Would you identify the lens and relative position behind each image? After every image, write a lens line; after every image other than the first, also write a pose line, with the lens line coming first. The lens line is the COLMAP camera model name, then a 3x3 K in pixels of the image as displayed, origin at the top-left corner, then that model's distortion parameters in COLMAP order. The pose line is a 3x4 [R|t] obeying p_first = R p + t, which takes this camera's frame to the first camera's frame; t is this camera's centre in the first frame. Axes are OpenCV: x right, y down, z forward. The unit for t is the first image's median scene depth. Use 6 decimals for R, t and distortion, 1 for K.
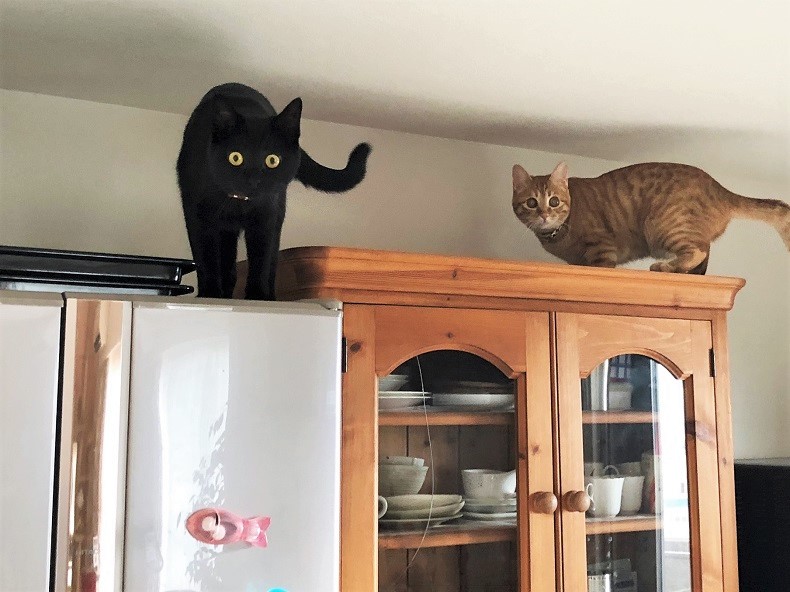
lens RADIAL K [[1172.8, 0, 396.2], [0, 1172.8, 292.8], [0, 0, 1]] dist [0.112511, 0.000000]
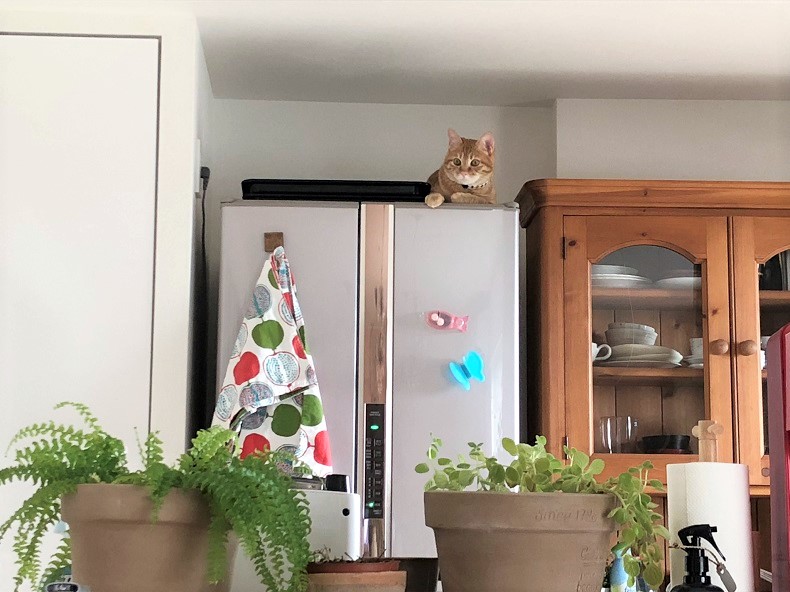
lens RADIAL K [[1993.0, 0, 395.7], [0, 1993.0, 296.8], [0, 0, 1]] dist [0.847519, 0.000000]
pose [[0.883567, -0.049963, -0.465631, 0.931874], [0.027589, 0.998119, -0.054748, 0.240473], [0.467491, 0.035527, 0.883284, -1.371570]]
